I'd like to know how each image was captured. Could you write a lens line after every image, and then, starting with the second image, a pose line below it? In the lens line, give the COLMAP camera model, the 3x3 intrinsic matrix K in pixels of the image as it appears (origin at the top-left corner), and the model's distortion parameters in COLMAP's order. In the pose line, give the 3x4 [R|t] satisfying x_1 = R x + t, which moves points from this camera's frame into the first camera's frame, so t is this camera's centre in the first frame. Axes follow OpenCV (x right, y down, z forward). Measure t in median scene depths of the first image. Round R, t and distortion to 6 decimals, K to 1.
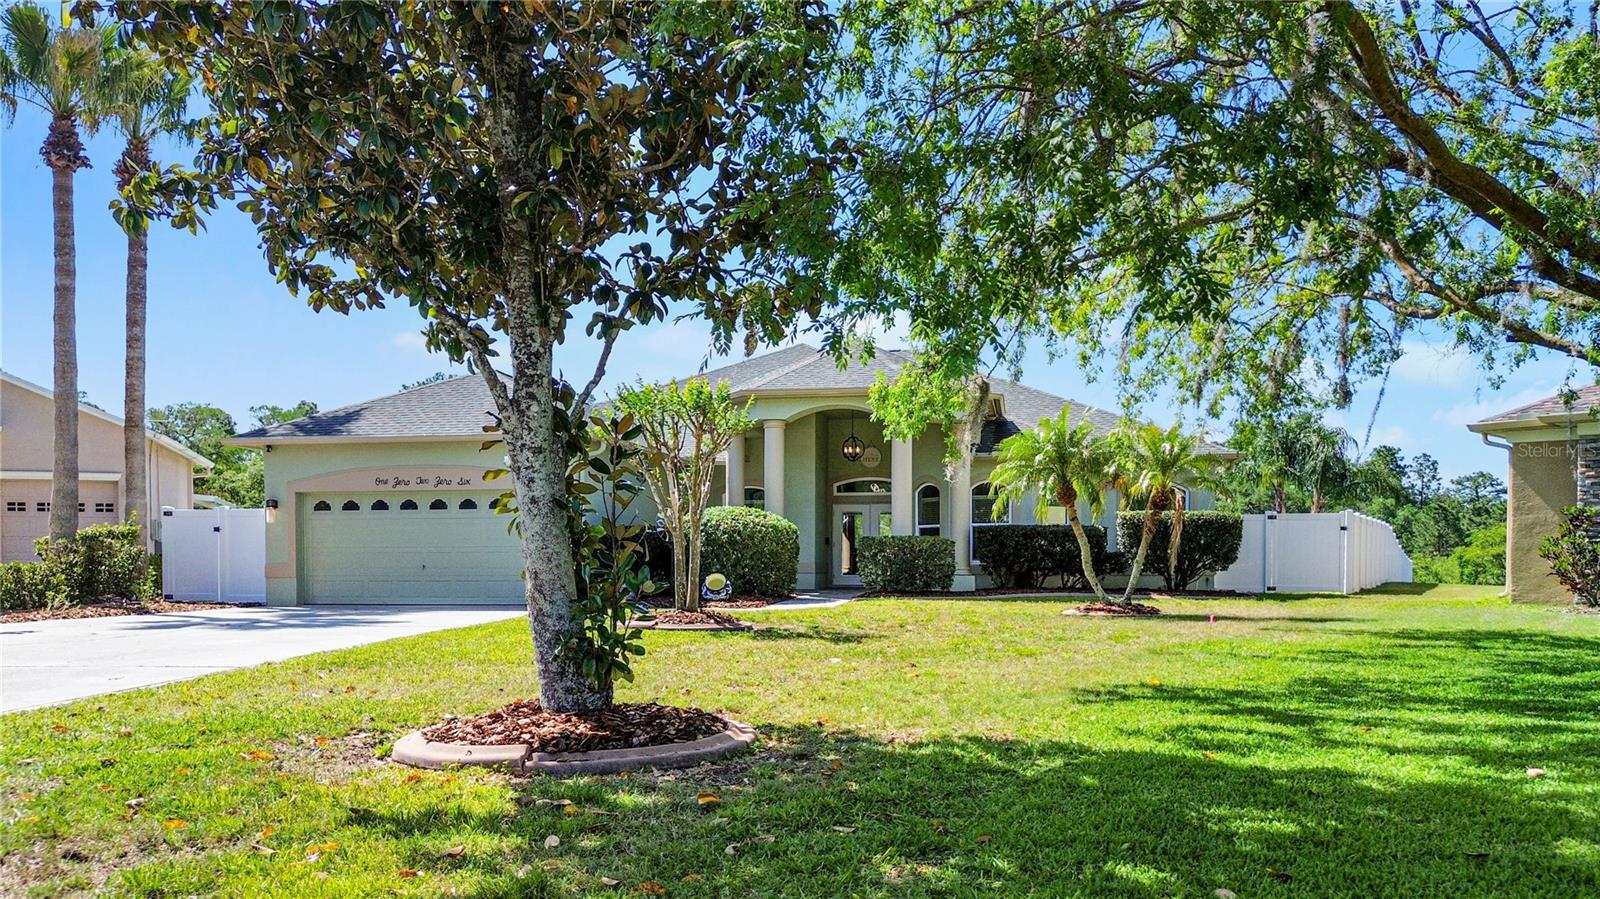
lens RADIAL K [[1173.7, 0, 808.7], [0, 1173.7, 557.5], [0, 0, 1]] dist [0.000488, -0.001510]
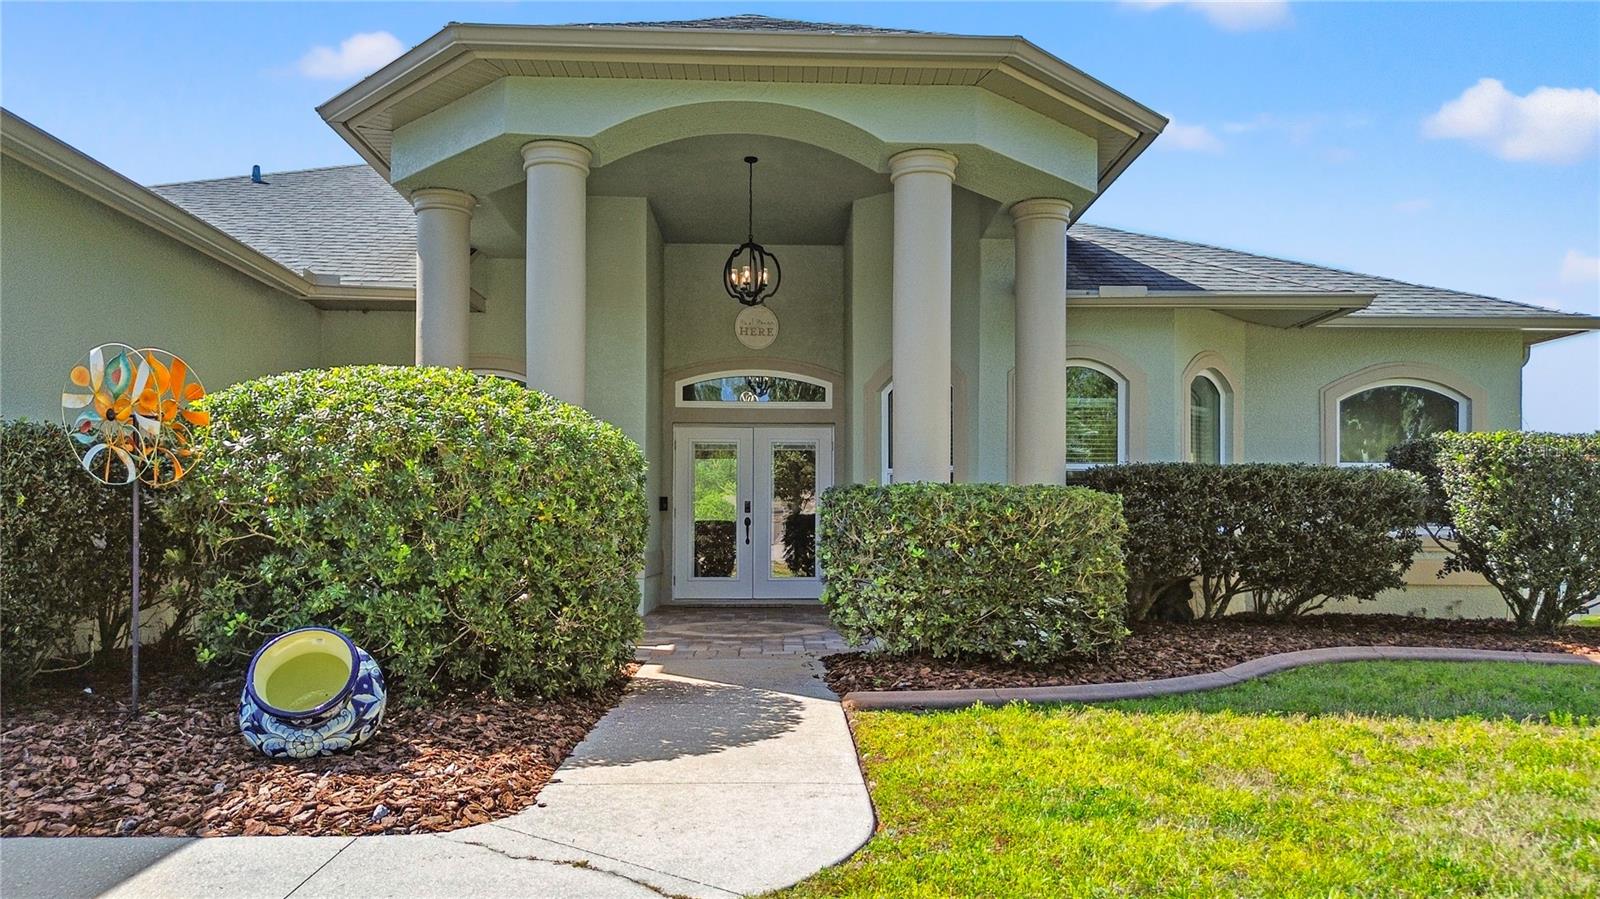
lens RADIAL K [[1161.3, 0, 824.2], [0, 1161.3, 524.3], [0, 0, 1]] dist [0.006846, 0.000308]
pose [[0.974637, 0.010621, 0.223541, -0.030774], [-0.009825, 0.999941, -0.004673, -0.005834], [-0.223577, 0.002358, 0.974683, 0.705717]]
